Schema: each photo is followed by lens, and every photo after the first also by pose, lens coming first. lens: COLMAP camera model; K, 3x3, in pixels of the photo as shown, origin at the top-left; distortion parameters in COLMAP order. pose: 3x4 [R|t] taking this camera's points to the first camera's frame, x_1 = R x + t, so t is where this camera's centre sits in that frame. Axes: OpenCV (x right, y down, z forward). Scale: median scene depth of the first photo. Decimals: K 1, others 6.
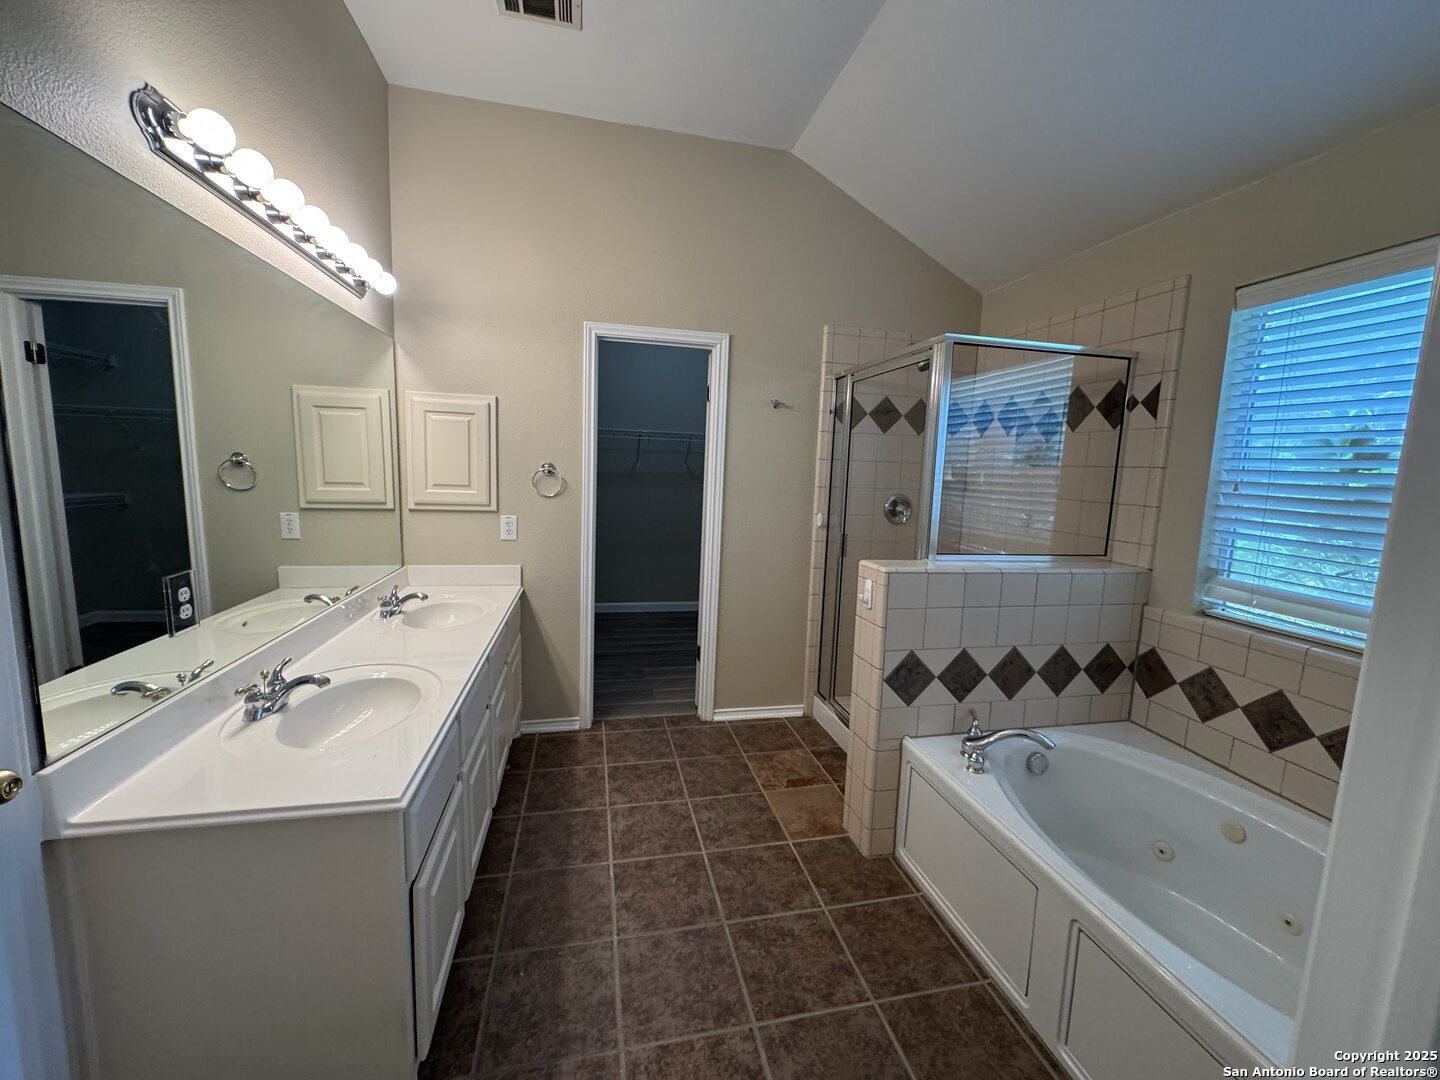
lens RADIAL K [[573.5, 0, 717.7], [0, 573.5, 540.0], [0, 0, 1]] dist [-0.003536, 0.000599]
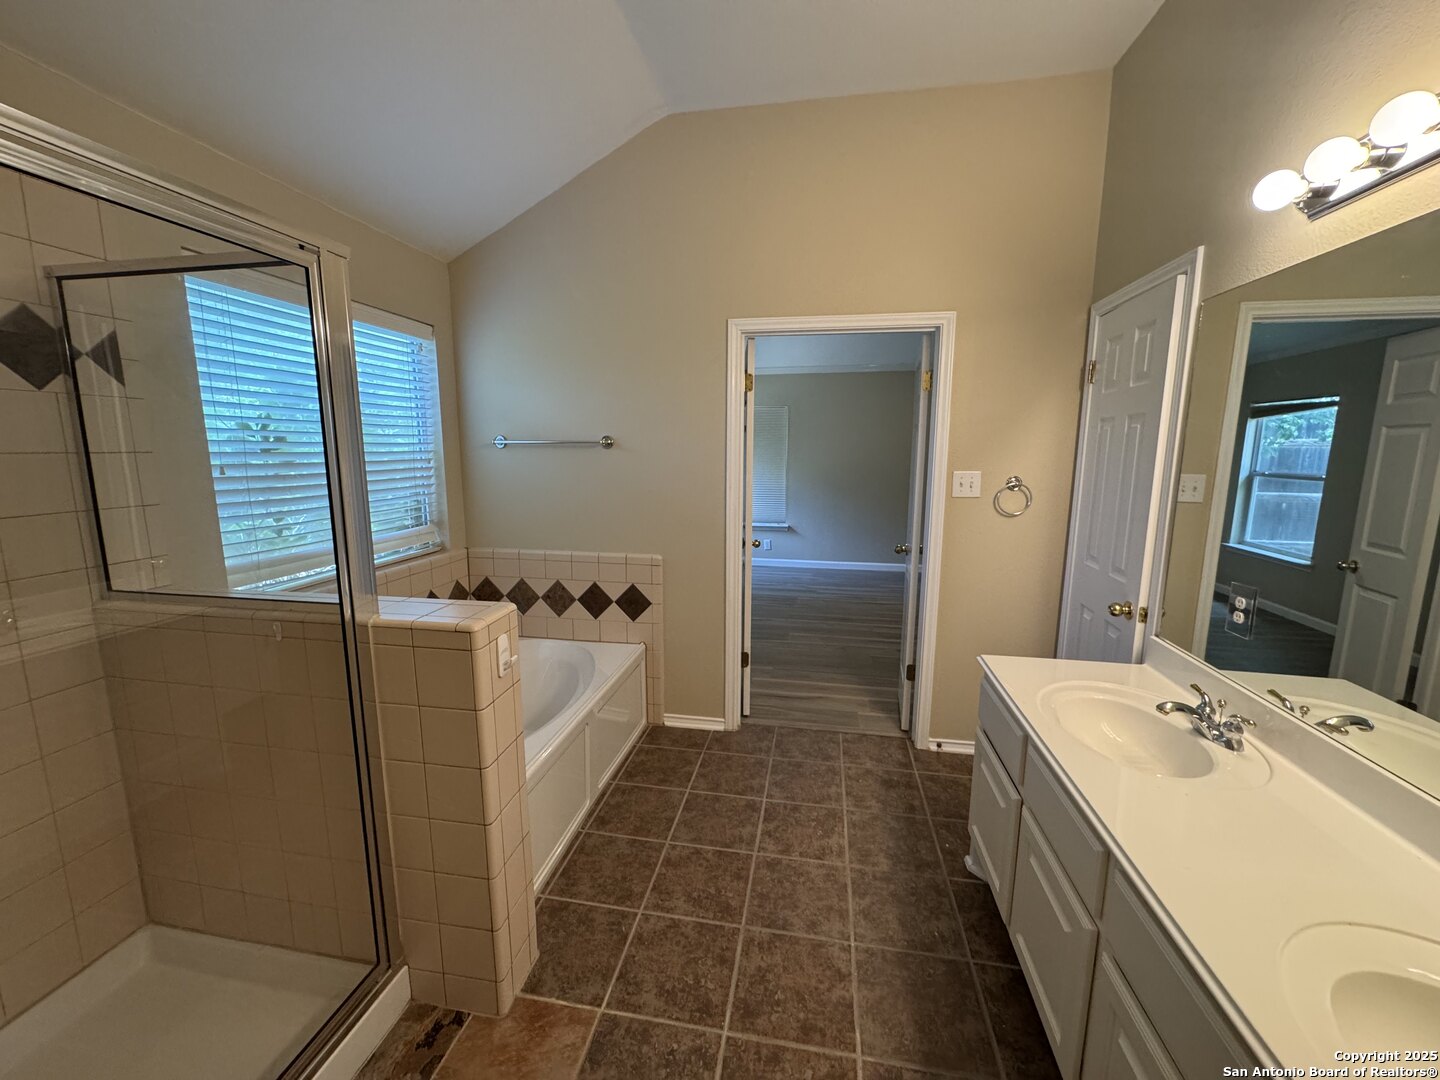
lens RADIAL K [[573.5, 0, 716.7], [0, 573.5, 538.7], [0, 0, 1]] dist [-0.003536, 0.000599]
pose [[-0.921251, -0.099730, 0.375967, -0.259829], [0.012401, 0.958550, 0.284655, -0.276241], [-0.388771, 0.266901, -0.881828, 1.749417]]
